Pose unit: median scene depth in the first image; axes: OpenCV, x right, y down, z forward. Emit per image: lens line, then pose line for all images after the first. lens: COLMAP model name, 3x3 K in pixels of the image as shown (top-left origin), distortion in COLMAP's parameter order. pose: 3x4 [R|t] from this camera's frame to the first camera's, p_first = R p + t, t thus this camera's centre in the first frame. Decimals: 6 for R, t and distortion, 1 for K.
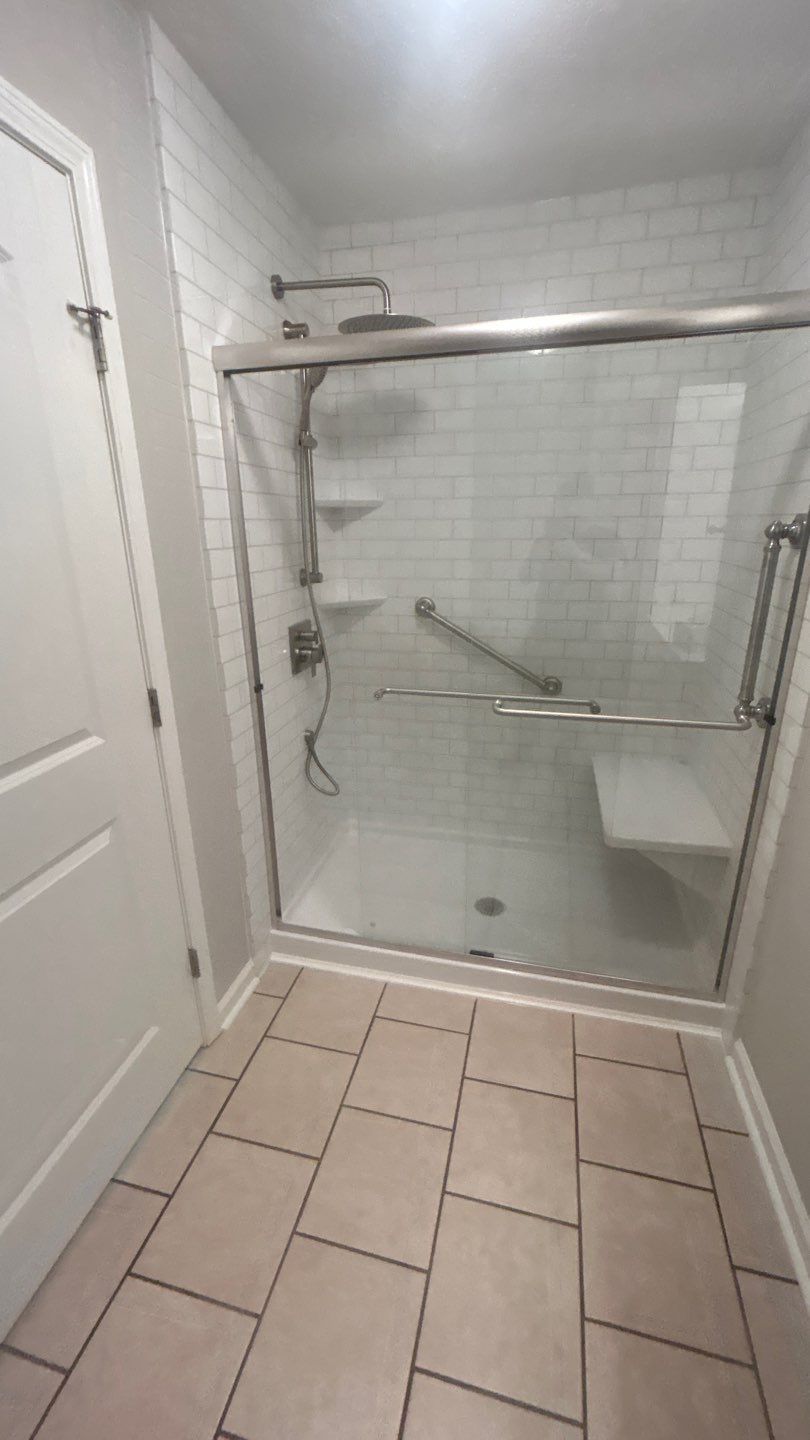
lens RADIAL K [[577.7, 0, 405.1], [0, 577.7, 719.3], [0, 0, 1]] dist [-0.001777, 0.000410]
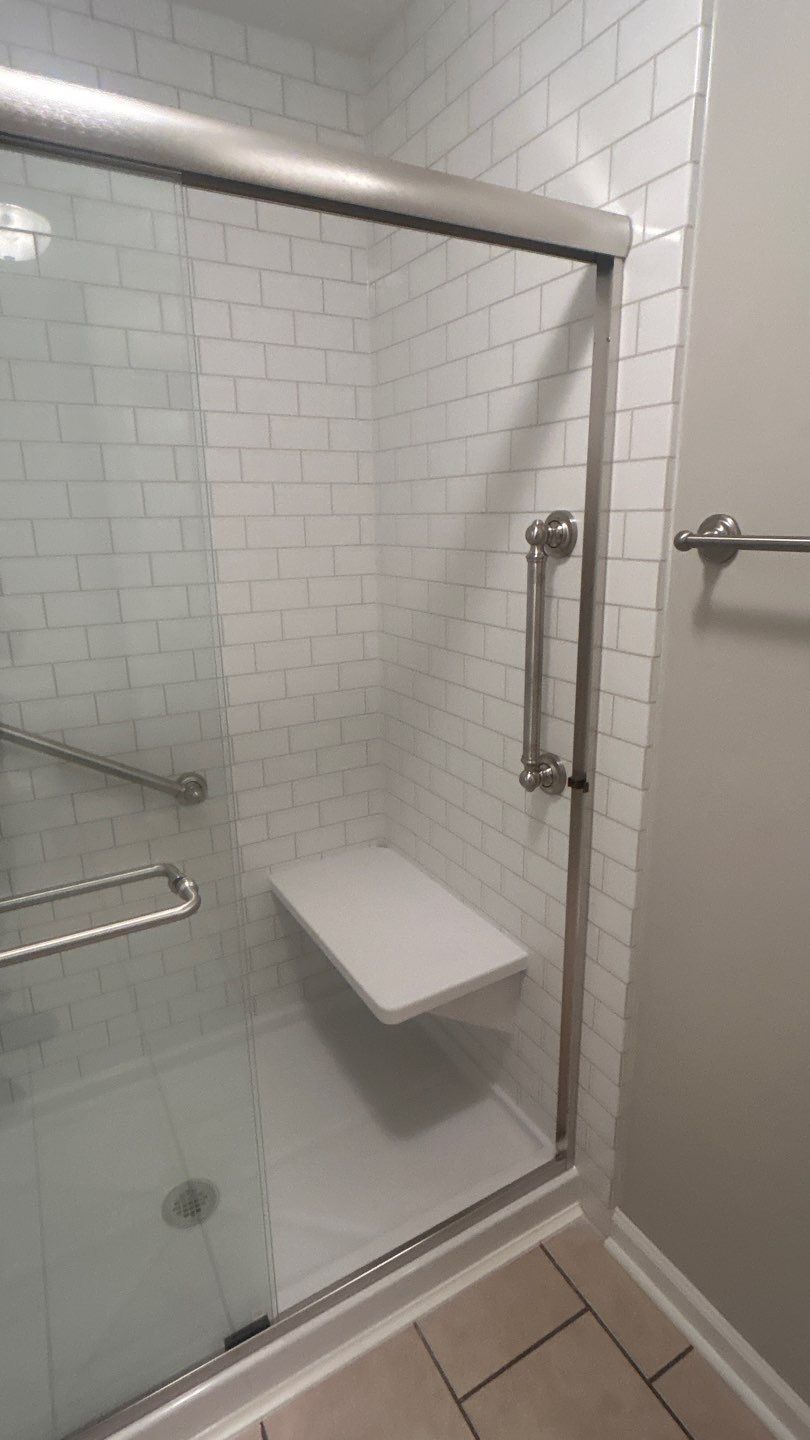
lens RADIAL K [[730.1, 0, 404.3], [0, 730.1, 719.3], [0, 0, 1]] dist [-0.007125, 0.006292]
pose [[0.723045, -0.186269, 0.665215, -0.104401], [0.229273, 0.973084, 0.023272, -0.121132], [-0.651644, 0.135689, 0.746289, 0.345756]]
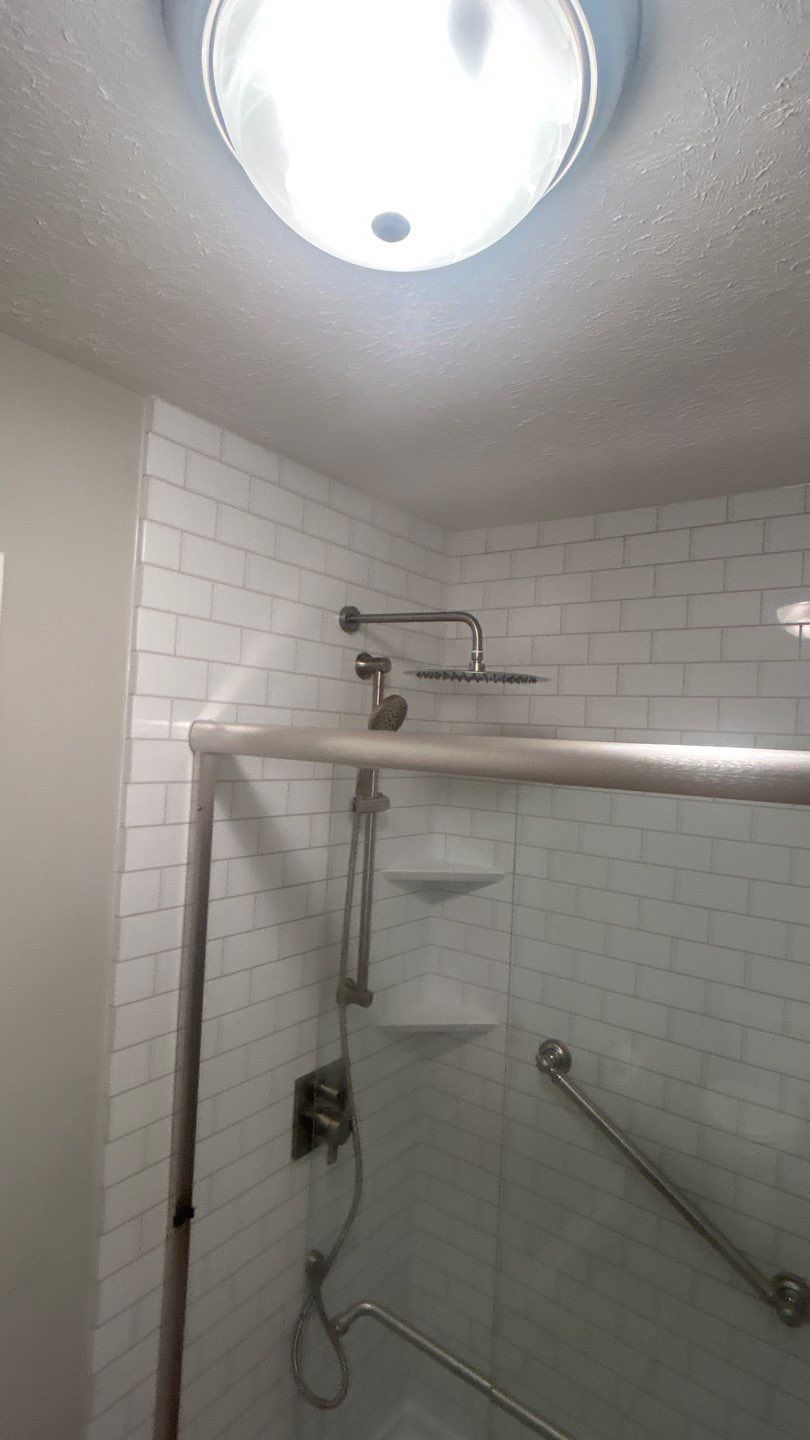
lens RADIAL K [[730.1, 0, 411.3], [0, 730.1, 715.8], [0, 0, 1]] dist [-0.007125, 0.006292]
pose [[0.917044, 0.050815, -0.395536, 0.228111], [-0.186463, 0.931385, -0.312656, -0.335526], [0.352508, 0.360472, 0.863596, 0.240877]]
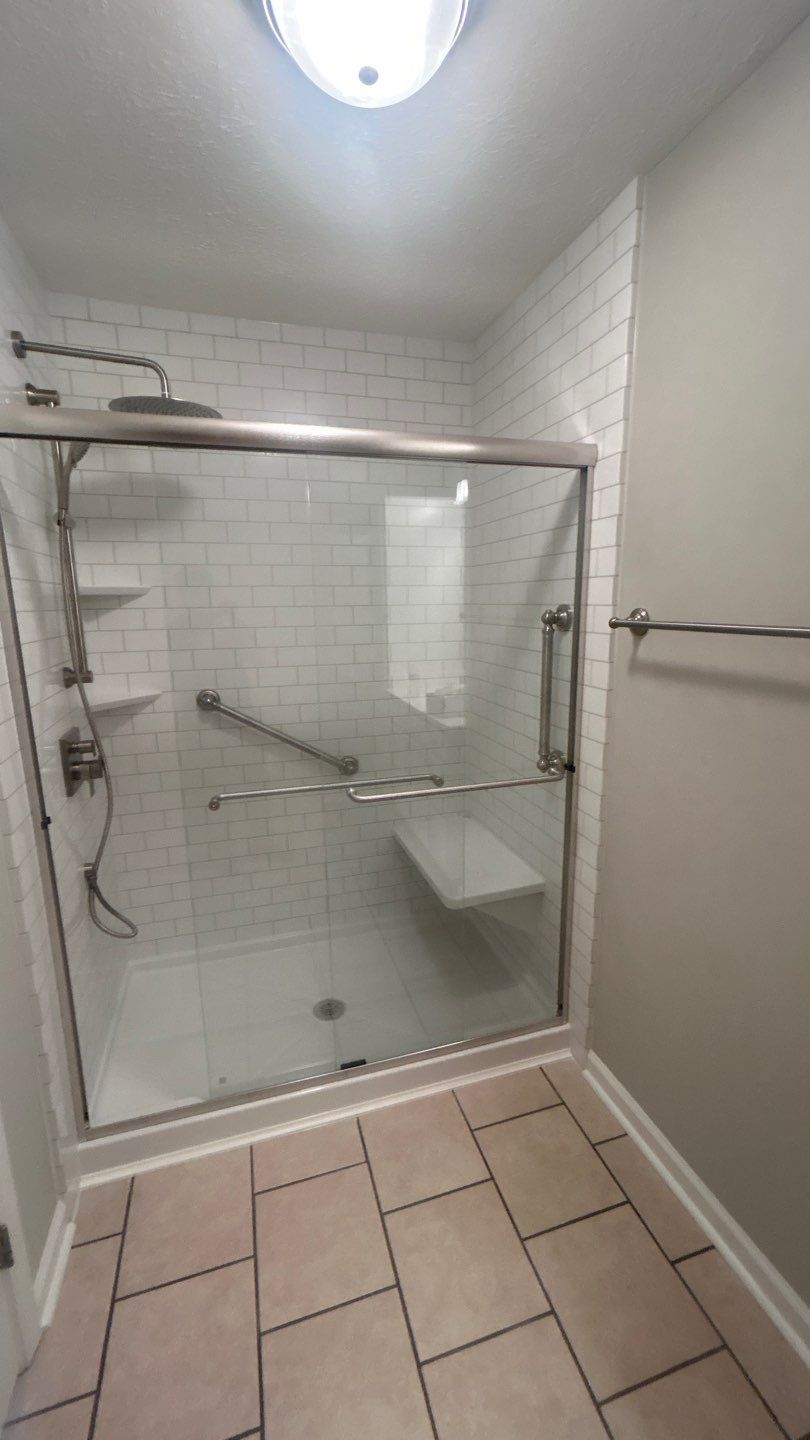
lens RADIAL K [[577.7, 0, 404.3], [0, 577.7, 719.4], [0, 0, 1]] dist [-0.001777, 0.000410]
pose [[0.860345, -0.101333, 0.499538, -0.207180], [0.166219, 0.982241, -0.087024, -0.041377], [-0.481848, 0.157904, 0.861910, 0.083416]]
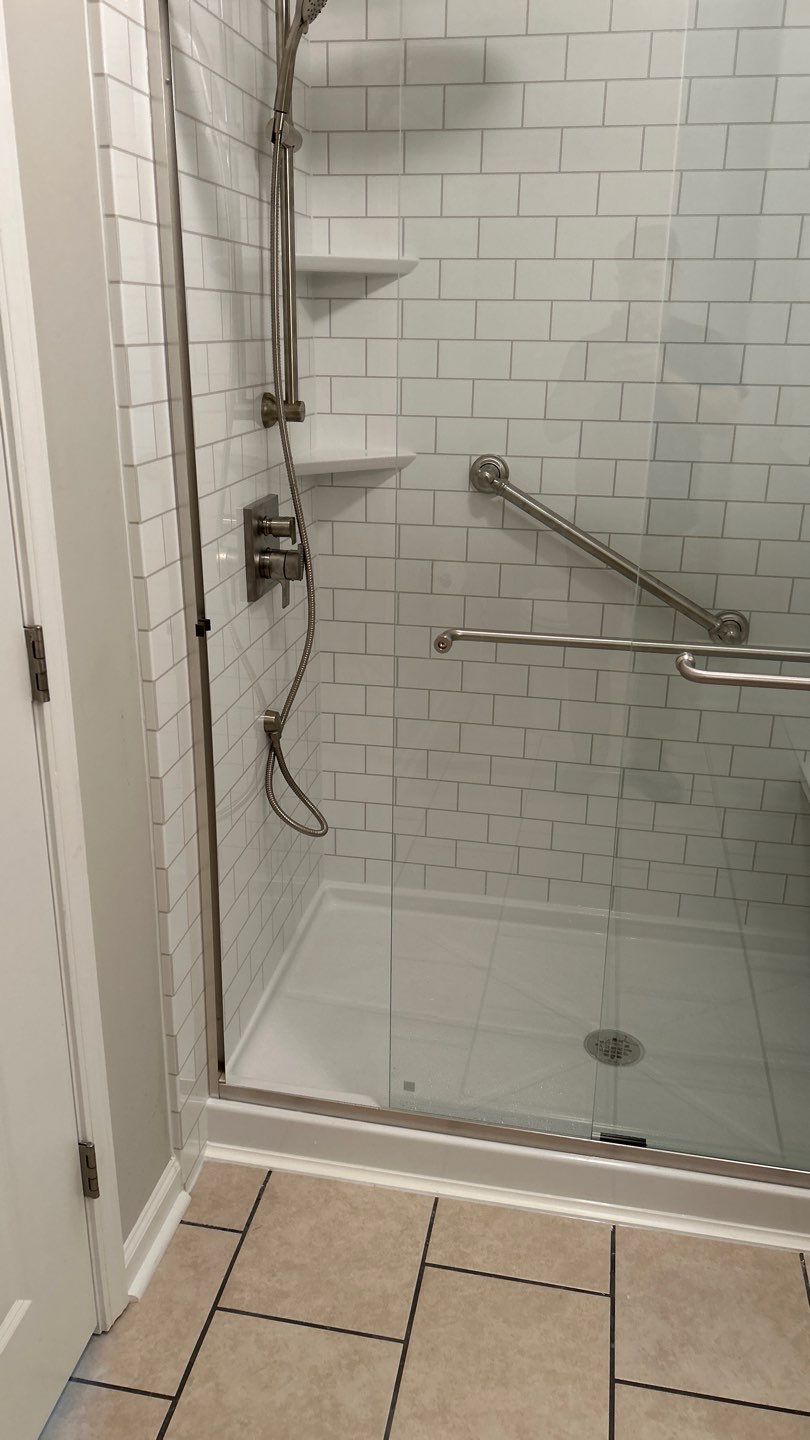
lens RADIAL K [[1077.4, 0, 393.7], [0, 1077.4, 718.5], [0, 0, 1]] dist [0.068027, -0.082587]
pose [[0.998625, 0.004097, 0.052271, -0.131347], [-0.005458, 0.999649, 0.025918, 0.000793], [-0.052147, -0.026168, 0.998297, 0.038990]]
